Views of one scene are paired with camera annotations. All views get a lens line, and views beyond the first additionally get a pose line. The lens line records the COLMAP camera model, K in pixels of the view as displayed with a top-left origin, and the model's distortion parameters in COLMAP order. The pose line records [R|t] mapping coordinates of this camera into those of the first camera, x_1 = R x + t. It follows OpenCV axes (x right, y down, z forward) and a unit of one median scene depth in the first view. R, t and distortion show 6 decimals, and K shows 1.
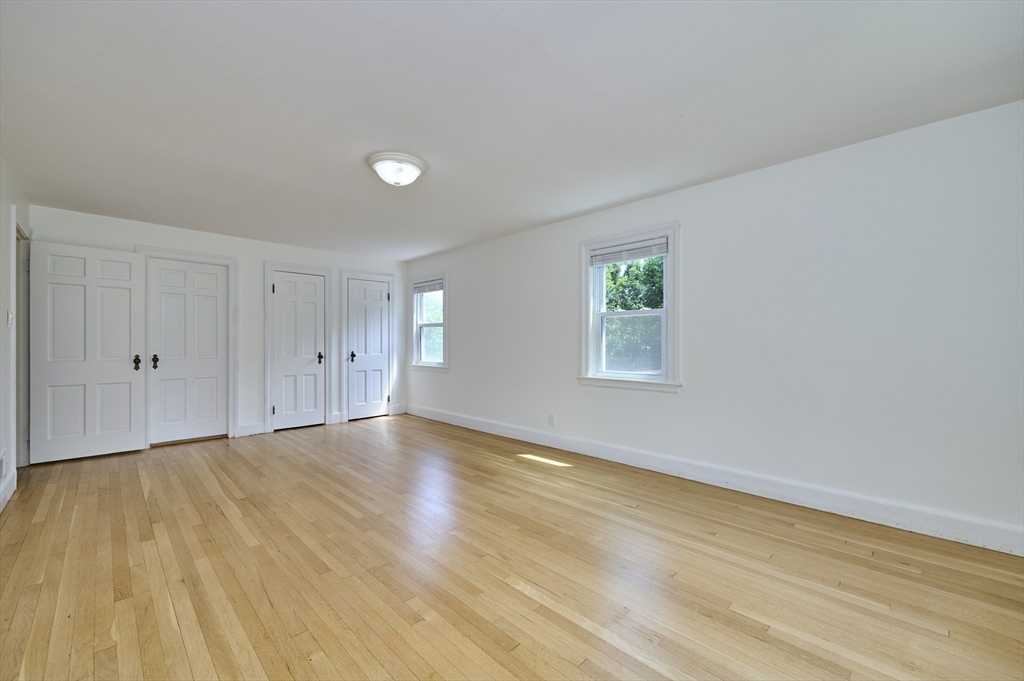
lens RADIAL K [[406.9, 0, 510.4], [0, 406.9, 345.7], [0, 0, 1]] dist [-0.001904, -0.000186]
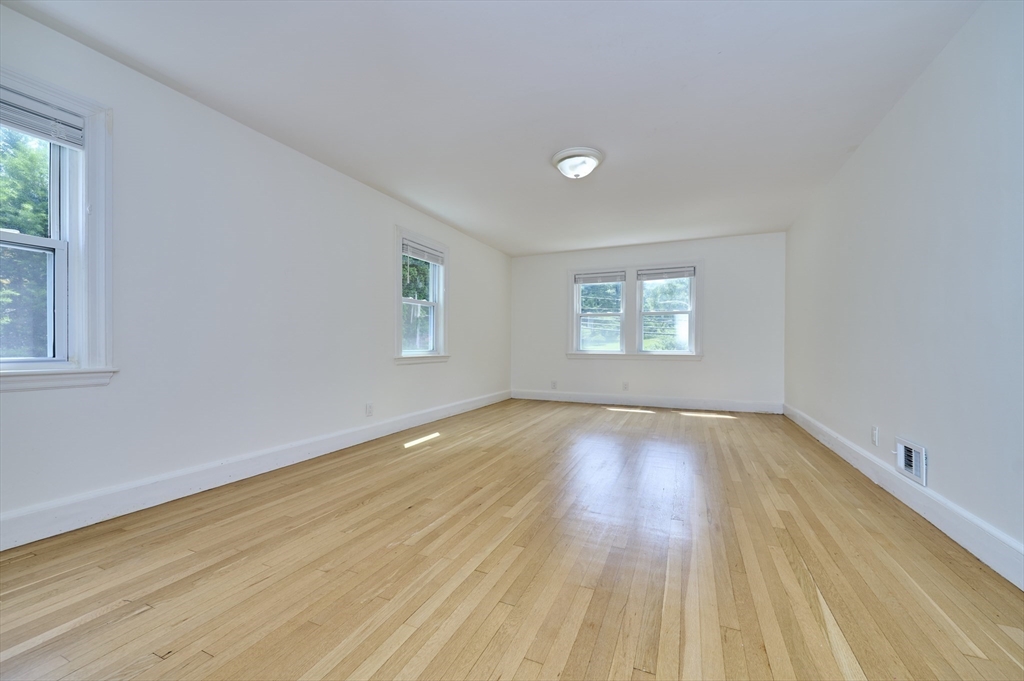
lens RADIAL K [[406.9, 0, 510.4], [0, 406.9, 345.7], [0, 0, 1]] dist [-0.001904, -0.000186]
pose [[-0.364822, -0.002905, 0.931073, -1.103100], [0.004792, 0.999976, 0.004997, 0.056387], [-0.931065, 0.006284, -0.364799, 1.386040]]
